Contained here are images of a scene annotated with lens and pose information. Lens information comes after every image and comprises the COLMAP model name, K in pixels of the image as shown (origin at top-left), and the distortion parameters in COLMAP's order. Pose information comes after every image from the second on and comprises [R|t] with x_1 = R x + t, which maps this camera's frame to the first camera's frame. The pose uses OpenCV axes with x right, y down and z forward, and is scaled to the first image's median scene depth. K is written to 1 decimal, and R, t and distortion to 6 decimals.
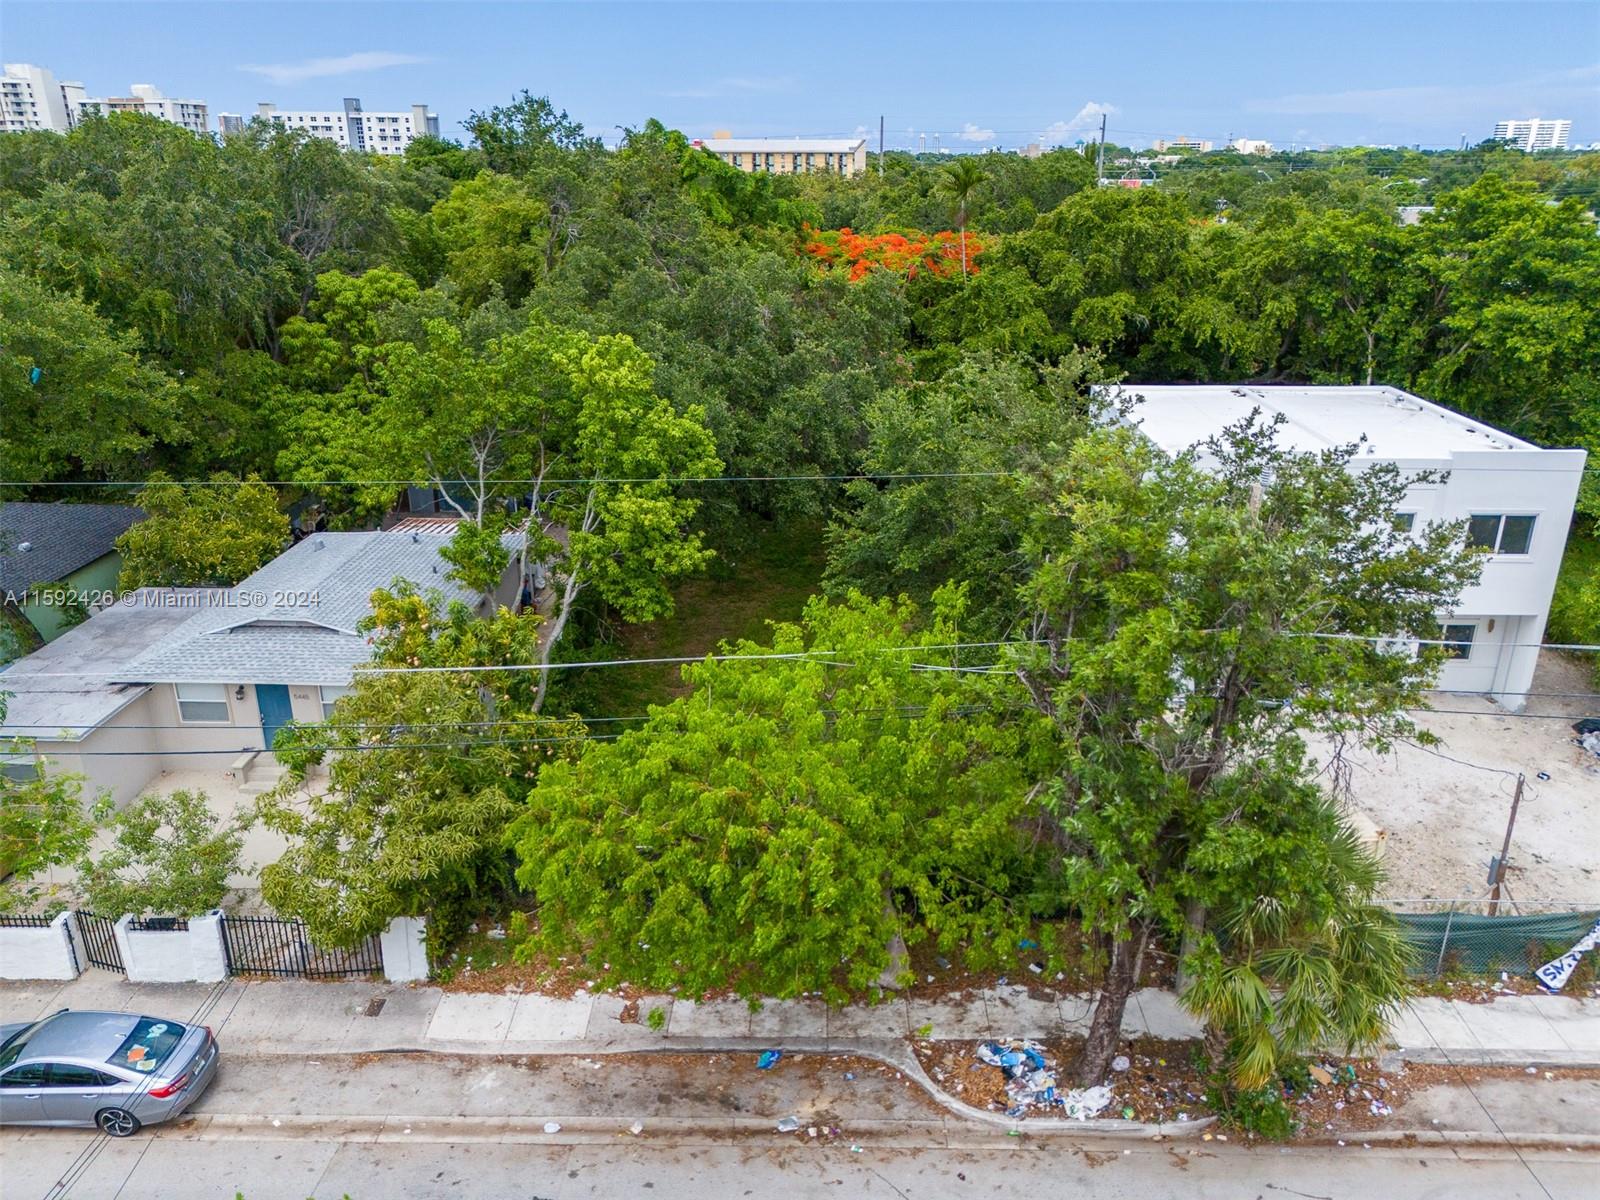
lens RADIAL K [[1174.0, 0, 802.7], [0, 1174.0, 600.5], [0, 0, 1]] dist [0.077953, -0.080621]
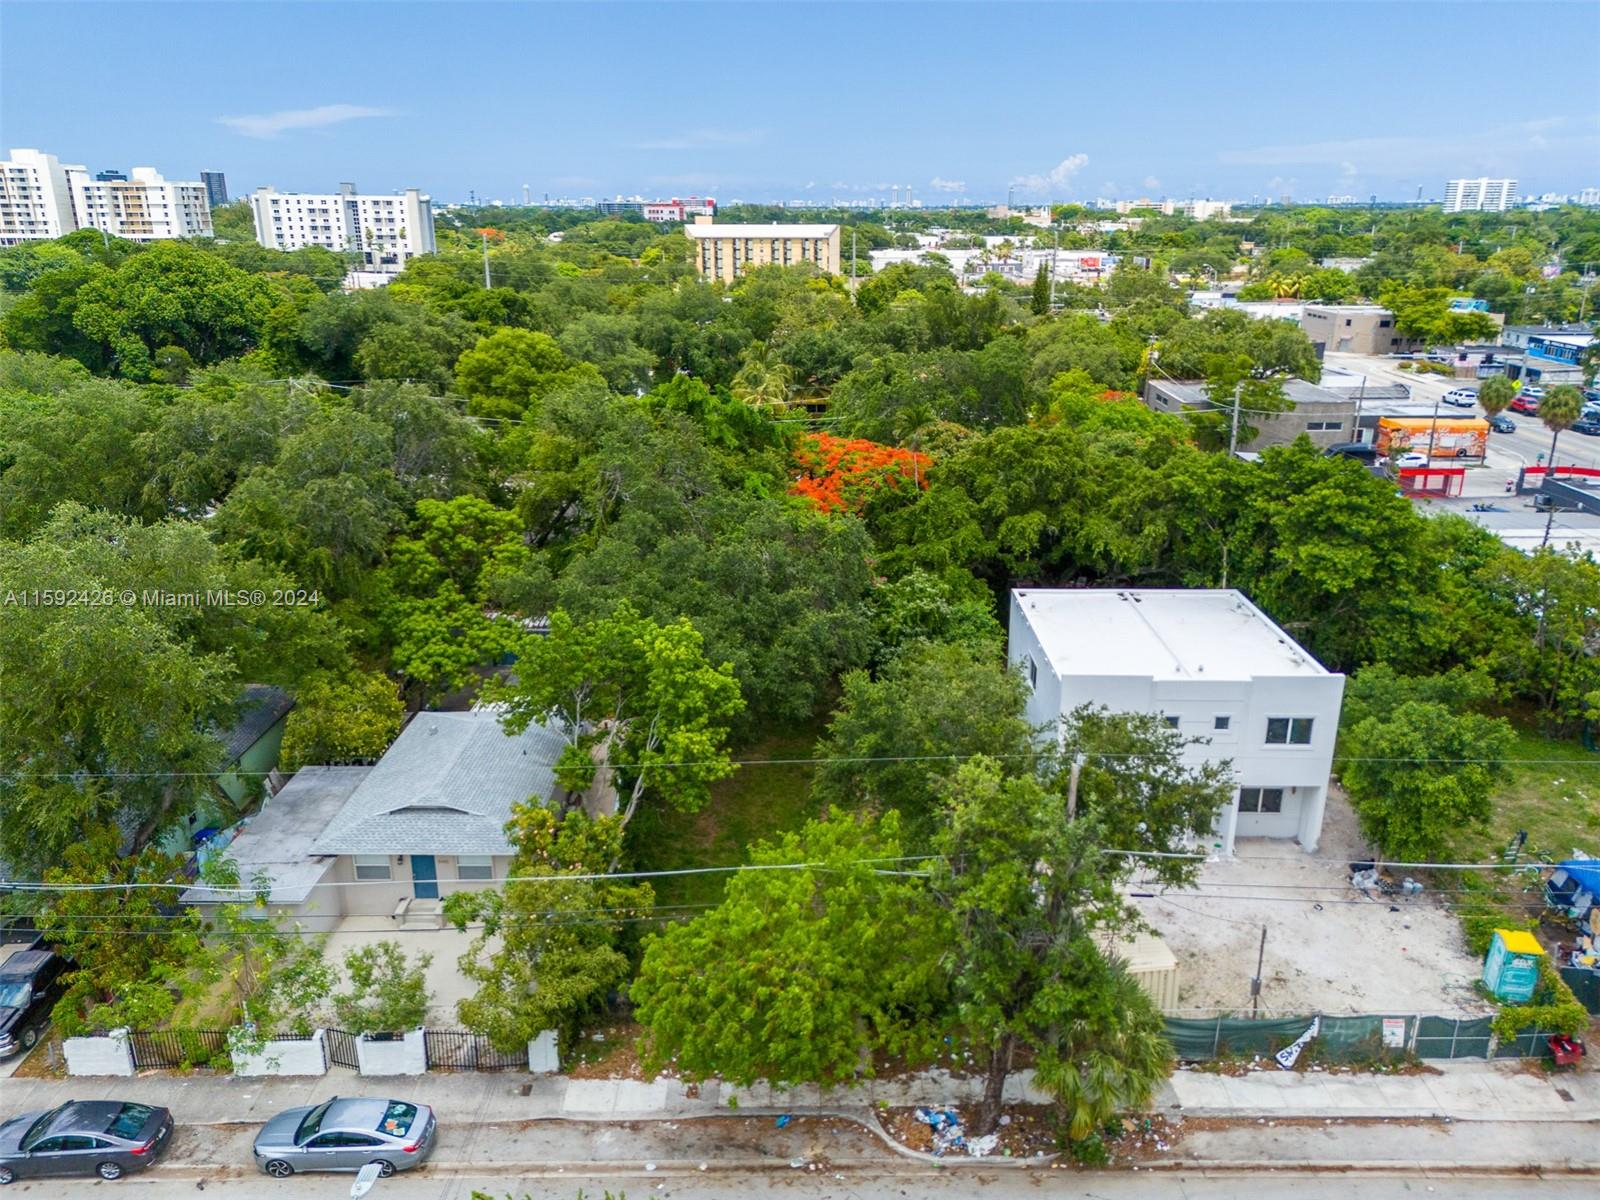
lens RADIAL K [[1167.8, 0, 803.1], [0, 1167.8, 602.7], [0, 0, 1]] dist [0.085686, -0.086438]
pose [[0.999793, -0.007697, 0.018856, -0.025552], [0.008334, 0.999390, -0.033900, -0.234029], [-0.018583, 0.034050, 0.999247, -0.561315]]
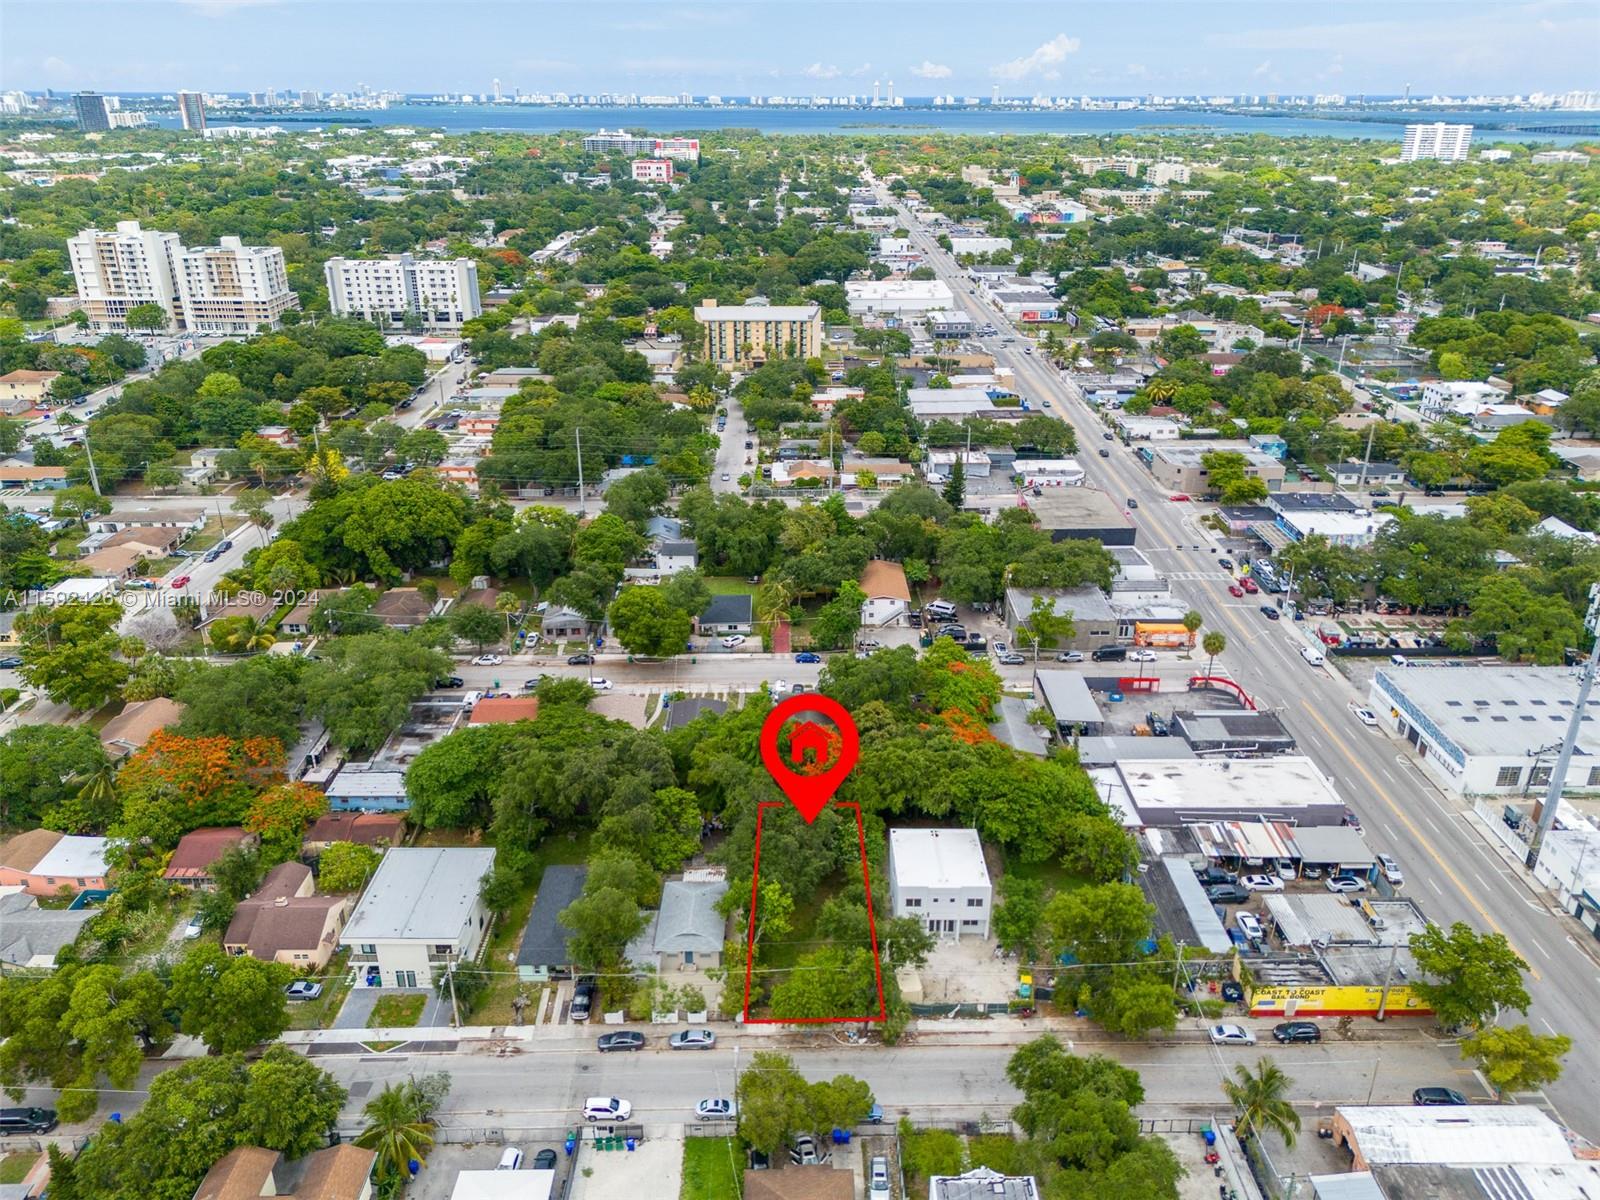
lens RADIAL K [[1174.0, 0, 802.7], [0, 1174.0, 600.5], [0, 0, 1]] dist [0.077953, -0.080621]
pose [[0.999330, -0.013491, 0.034028, -0.213182], [0.011868, 0.998802, 0.047465, -1.878035], [-0.034627, -0.047029, 0.998293, -4.372837]]
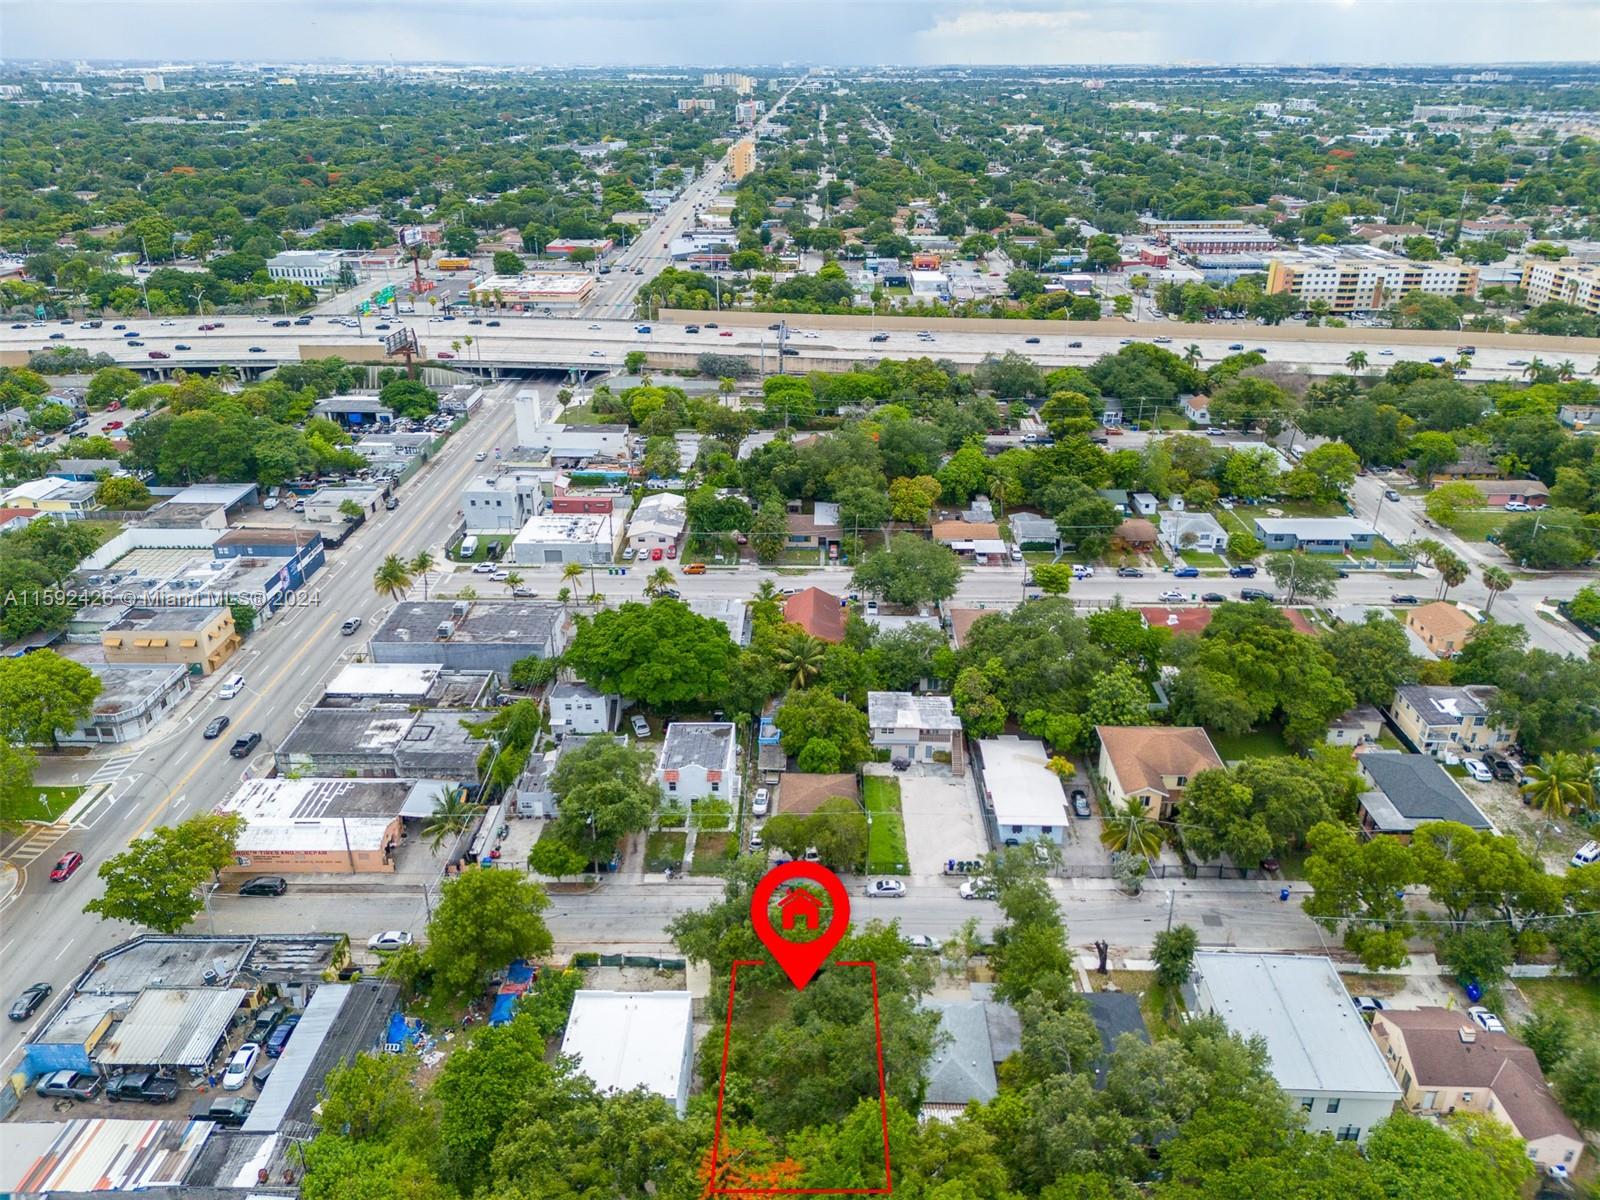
lens RADIAL K [[1174.0, 0, 802.7], [0, 1174.0, 600.5], [0, 0, 1]] dist [0.077953, -0.080621]
pose [[-0.999816, 0.011884, -0.015029, 0.099539], [-0.002215, 0.707465, 0.706745, -4.559140], [0.019032, 0.706649, -0.707308, 3.569423]]
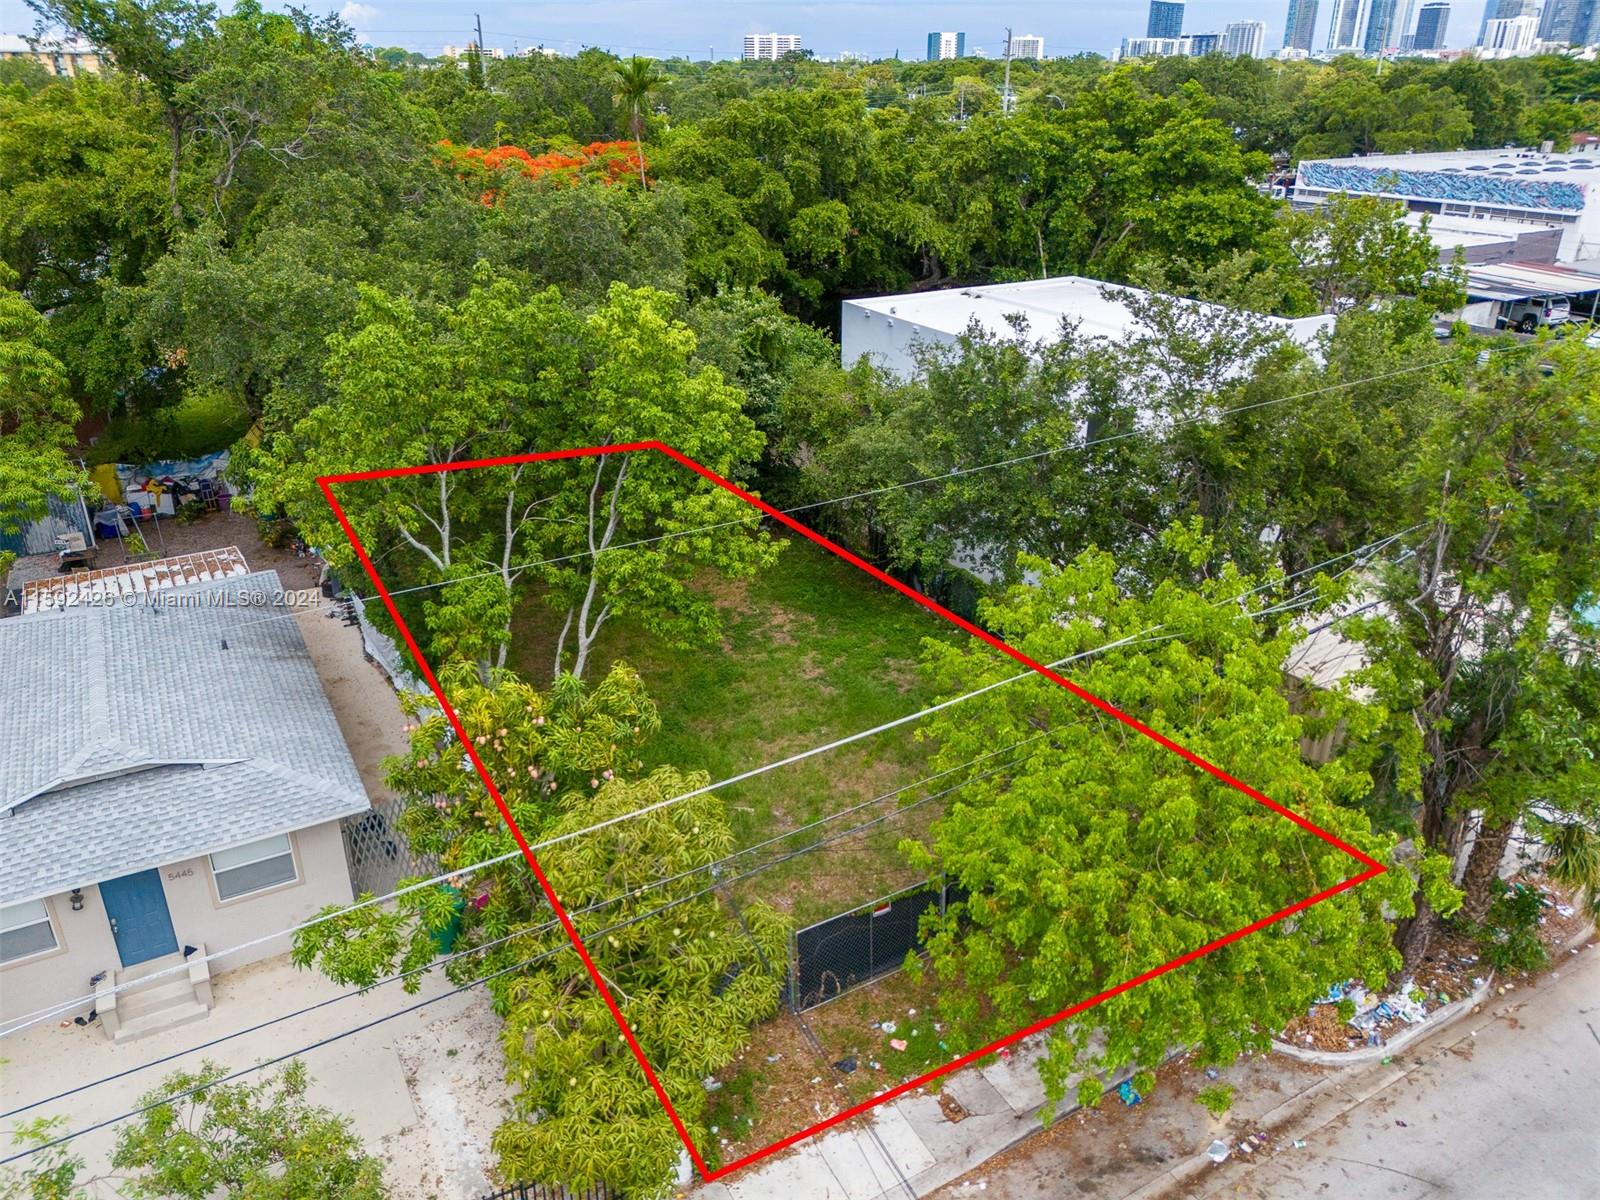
lens RADIAL K [[1174.0, 0, 802.7], [0, 1174.0, 600.5], [0, 0, 1]] dist [0.077953, -0.080621]
pose [[0.853394, -0.213050, 0.475740, -0.548054], [0.181266, 0.976994, 0.112366, -0.107776], [-0.488735, -0.009657, 0.872379, 0.331590]]
